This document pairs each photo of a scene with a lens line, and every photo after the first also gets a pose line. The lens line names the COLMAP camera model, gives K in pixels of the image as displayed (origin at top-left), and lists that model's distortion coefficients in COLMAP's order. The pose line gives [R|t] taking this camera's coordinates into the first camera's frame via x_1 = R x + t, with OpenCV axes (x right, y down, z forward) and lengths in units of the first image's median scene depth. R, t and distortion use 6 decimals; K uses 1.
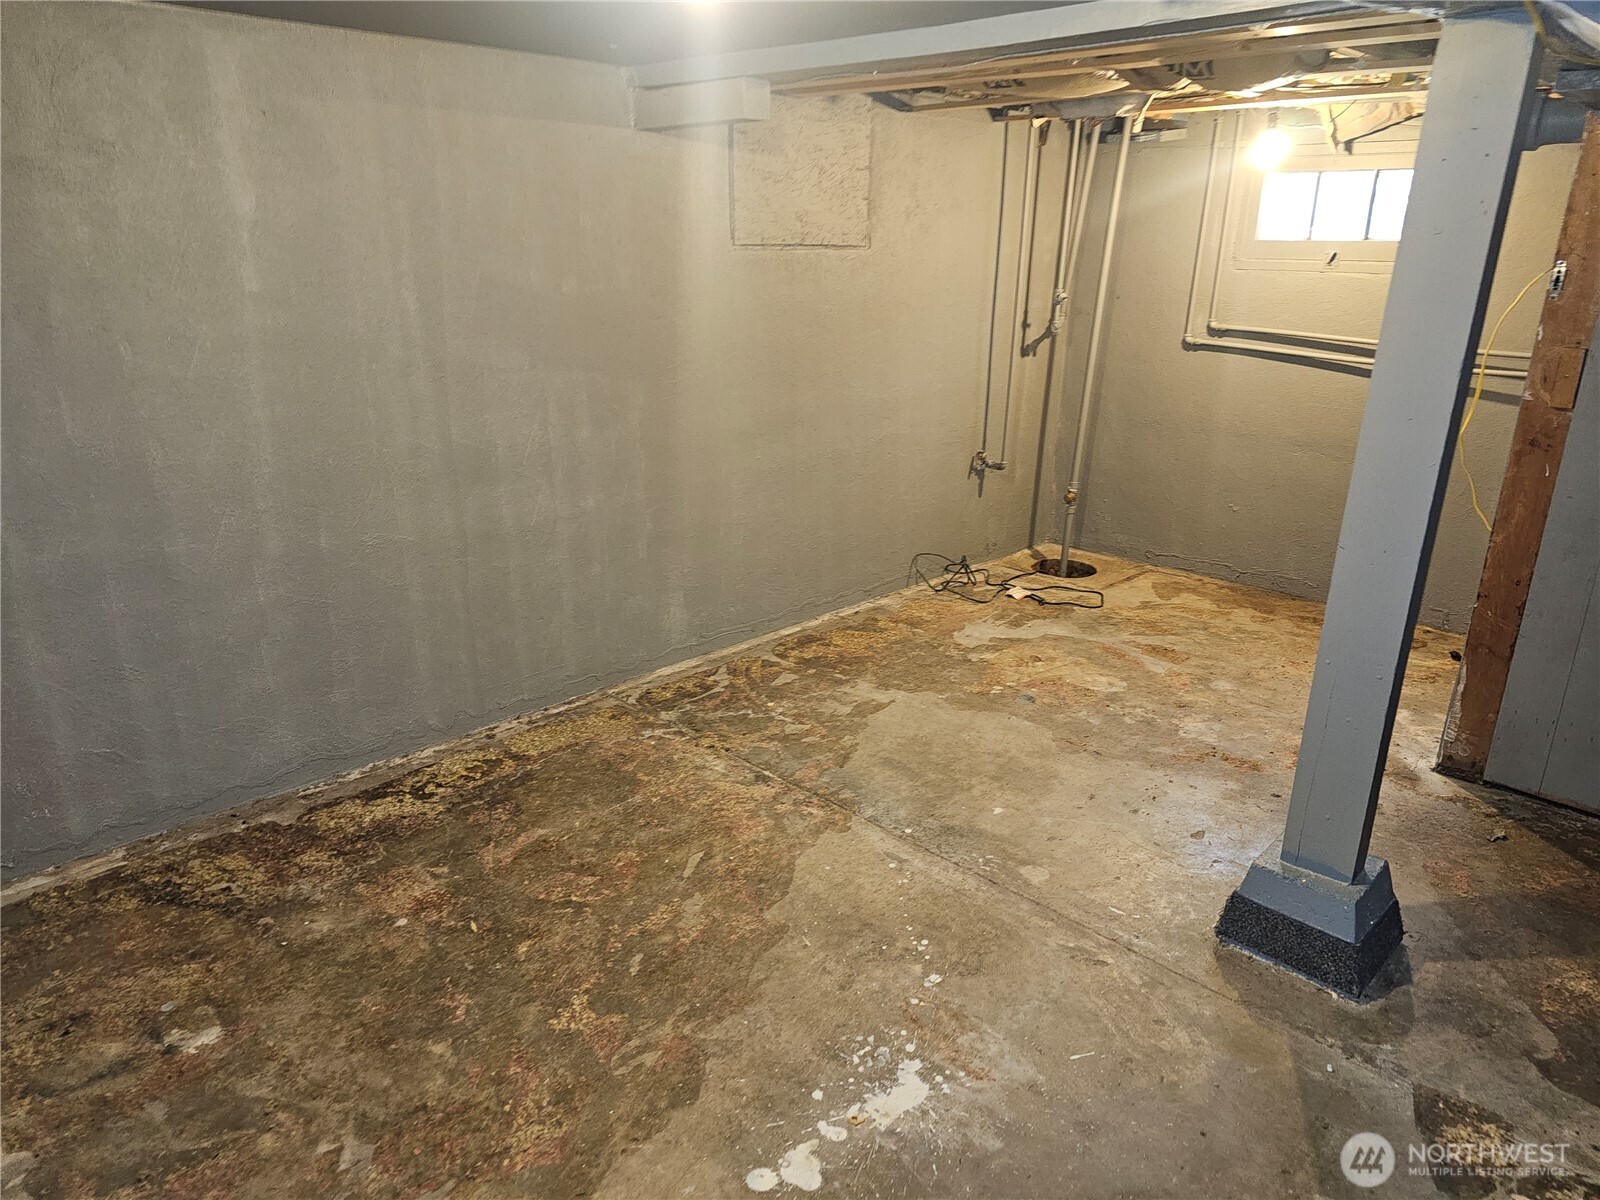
lens RADIAL K [[1066.4, 0, 800.0], [0, 1066.4, 600.0], [0, 0, 1]] dist [0.074200, -0.080580]
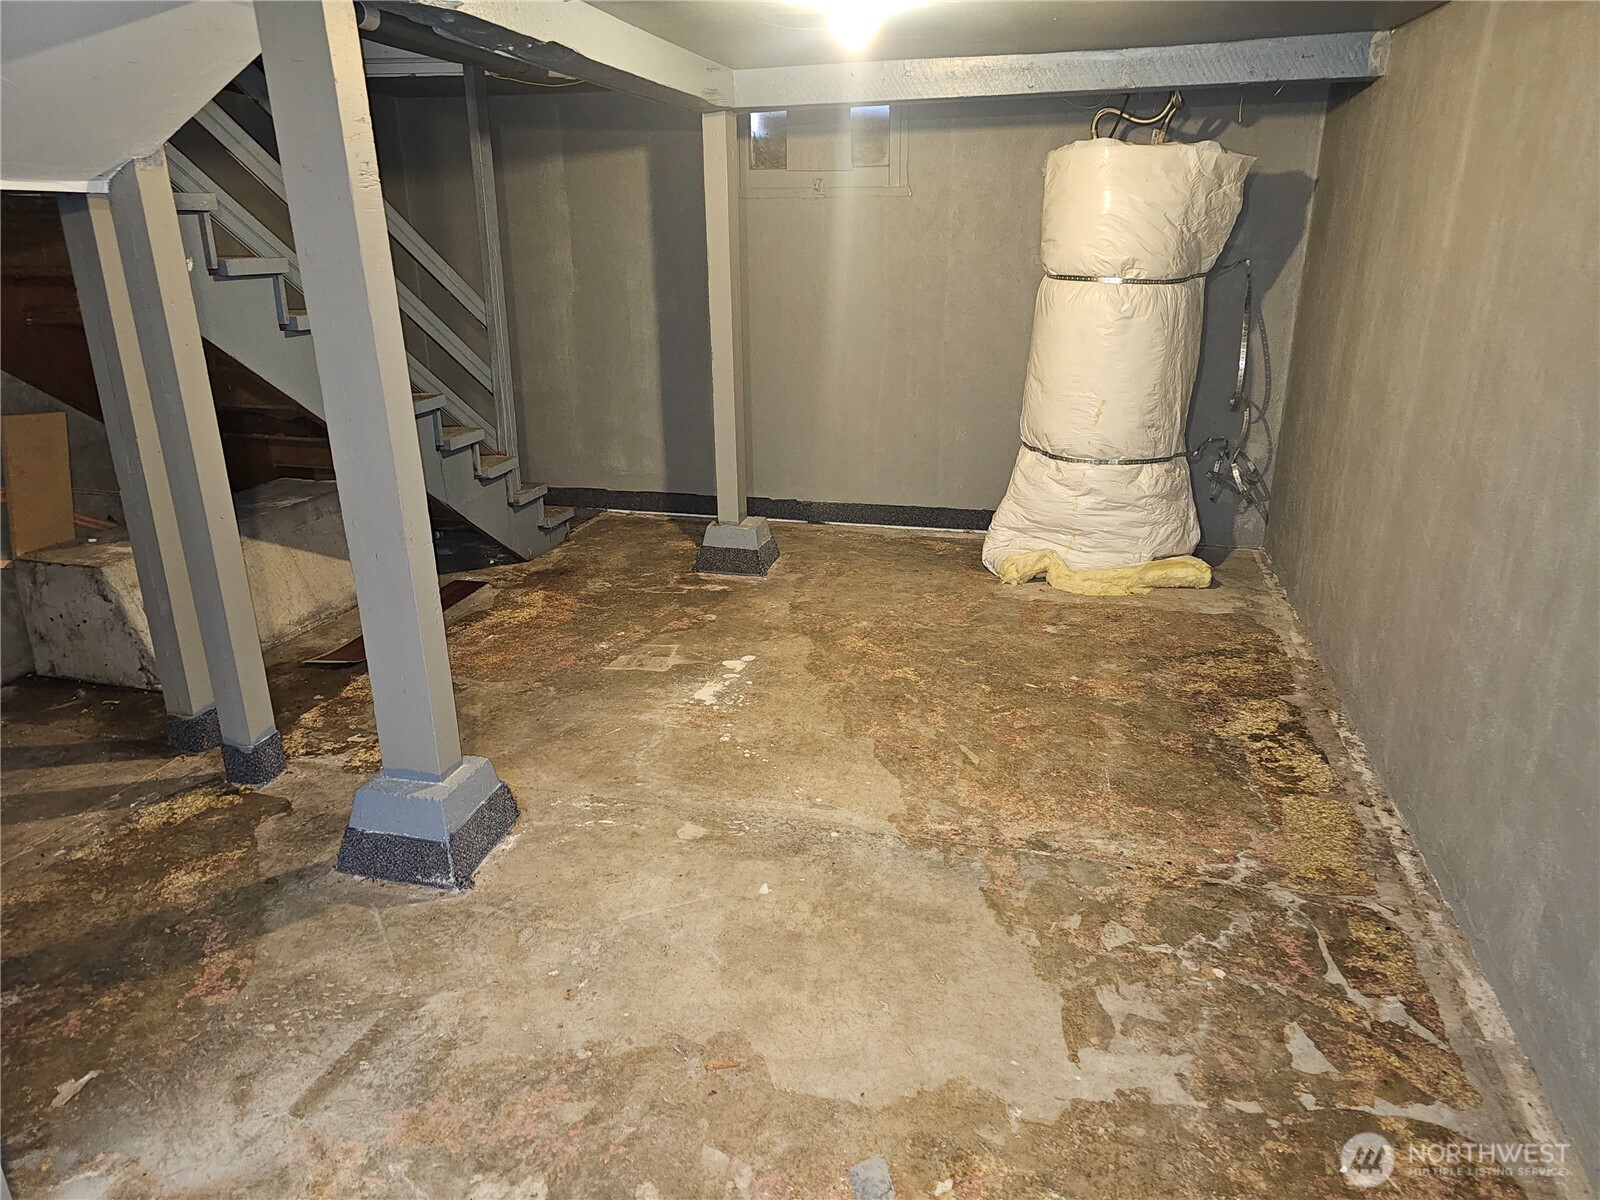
lens RADIAL K [[1057.9, 0, 800.0], [0, 1057.9, 600.0], [0, 0, 1]] dist [0.074392, -0.073726]
pose [[-0.859118, 0.161856, -0.485508, 0.483972], [-0.169554, 0.805077, 0.568421, -0.415127], [0.482874, 0.570661, -0.664213, 1.330416]]
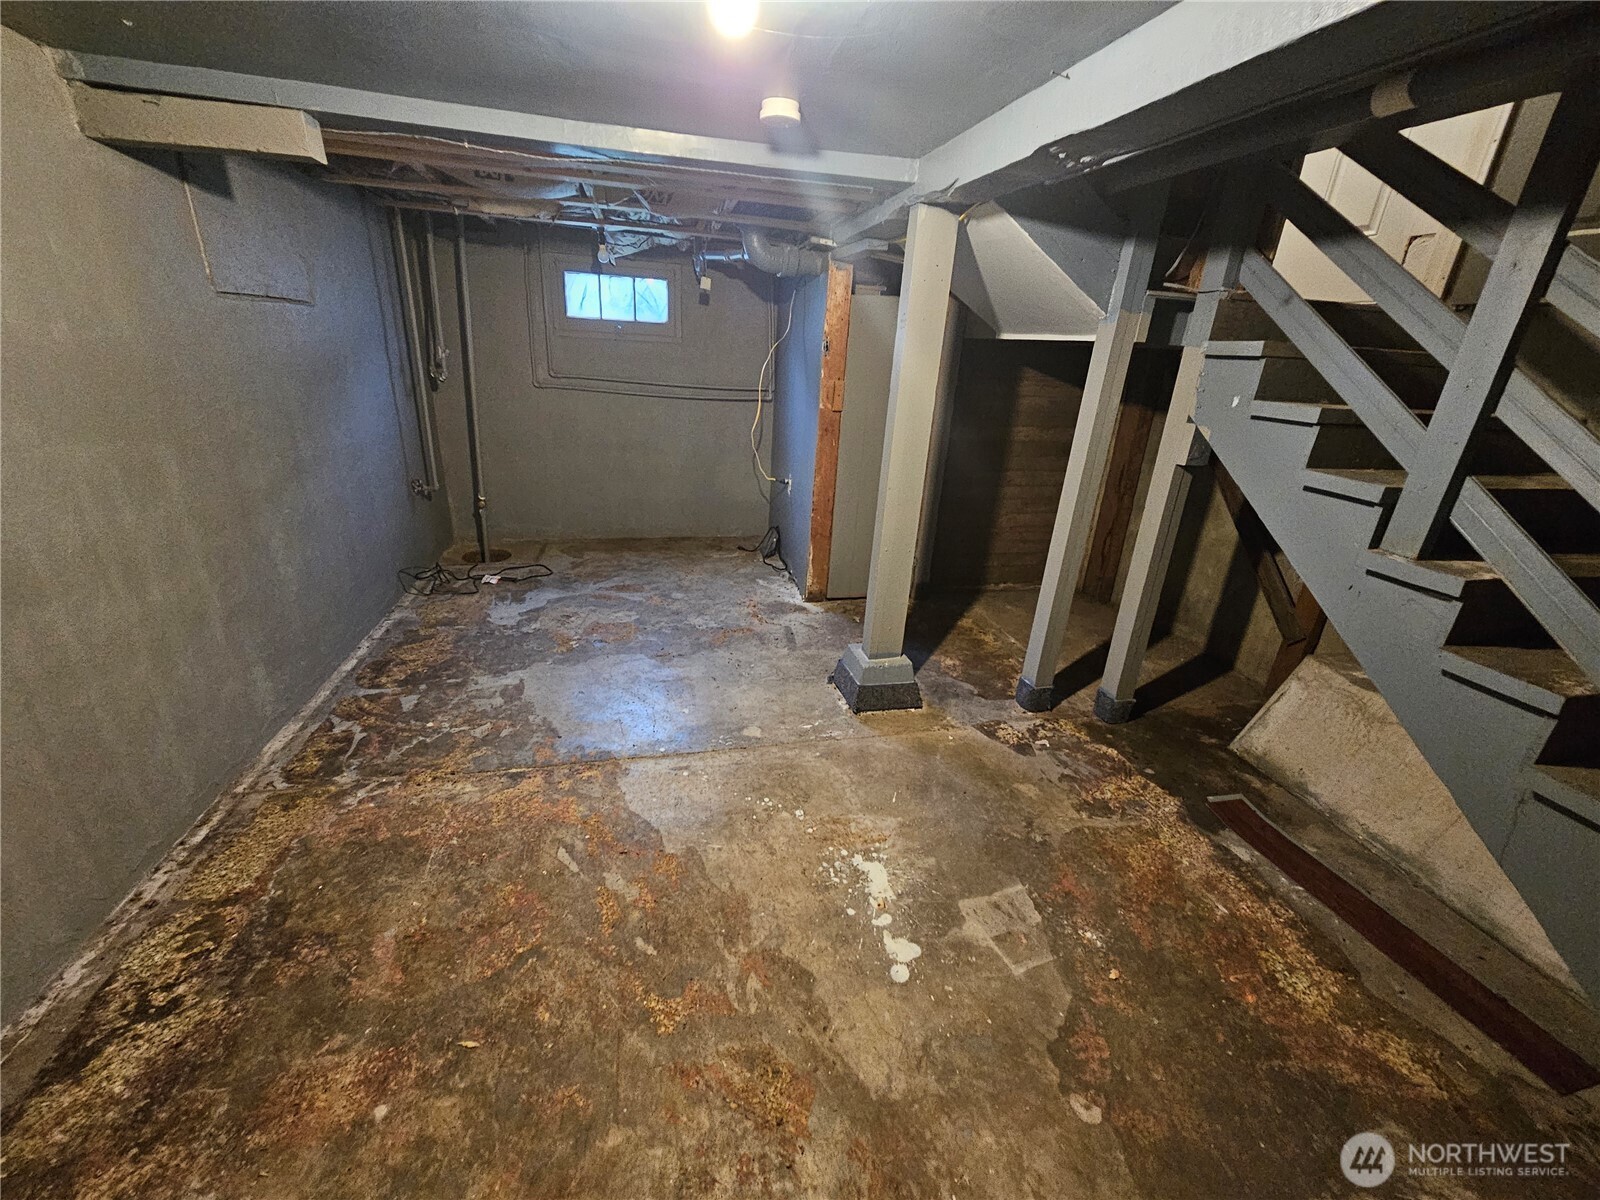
lens RADIAL K [[661.5, 0, 800.0], [0, 661.5, 600.0], [0, 0, 1]] dist [0.002795, 0.000333]
pose [[0.533970, -0.288690, 0.794691, -0.380750], [0.226822, 0.954361, 0.194287, -0.082933], [-0.814511, 0.076510, 0.575081, 0.318419]]
